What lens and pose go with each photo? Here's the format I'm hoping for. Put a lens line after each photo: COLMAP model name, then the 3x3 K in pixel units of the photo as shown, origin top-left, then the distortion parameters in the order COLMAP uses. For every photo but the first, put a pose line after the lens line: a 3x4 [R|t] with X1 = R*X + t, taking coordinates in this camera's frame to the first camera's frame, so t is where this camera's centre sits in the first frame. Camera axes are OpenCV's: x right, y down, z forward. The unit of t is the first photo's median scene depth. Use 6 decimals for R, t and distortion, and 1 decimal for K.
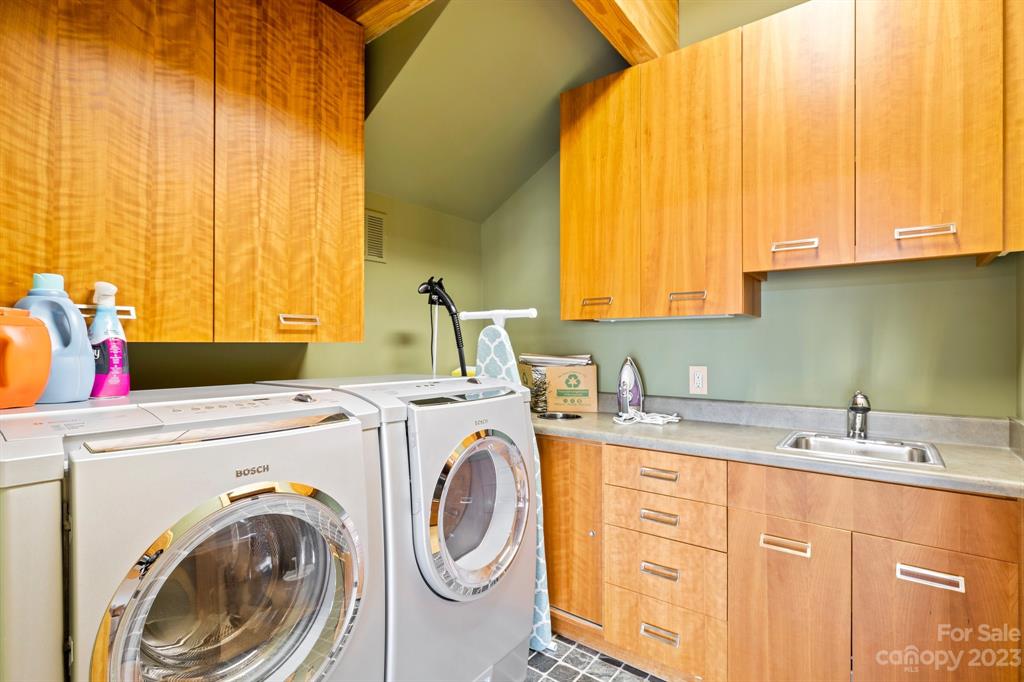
lens RADIAL K [[484.7, 0, 512.0], [0, 484.7, 341.0], [0, 0, 1]] dist [-0.001438, -0.000278]
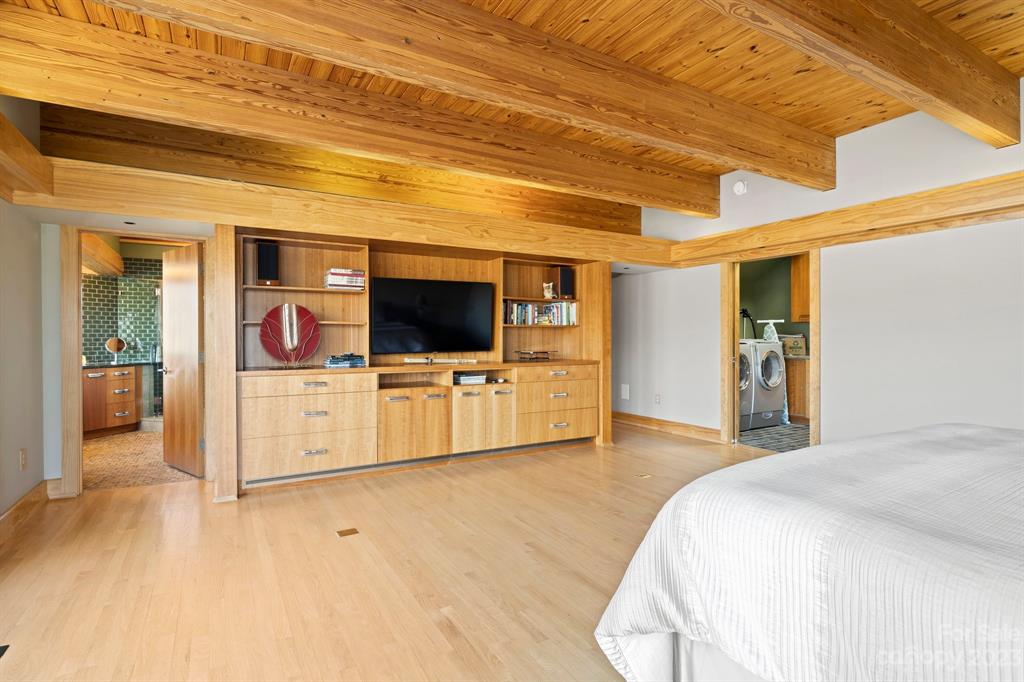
lens RADIAL K [[513.0, 0, 512.0], [0, 513.0, 341.0], [0, 0, 1]] dist [-0.000009, 0.000109]
pose [[0.927719, -0.001856, -0.373274, -0.346594], [0.005488, 0.999947, 0.008669, 0.038822], [0.373238, -0.010091, 0.927681, -2.820664]]
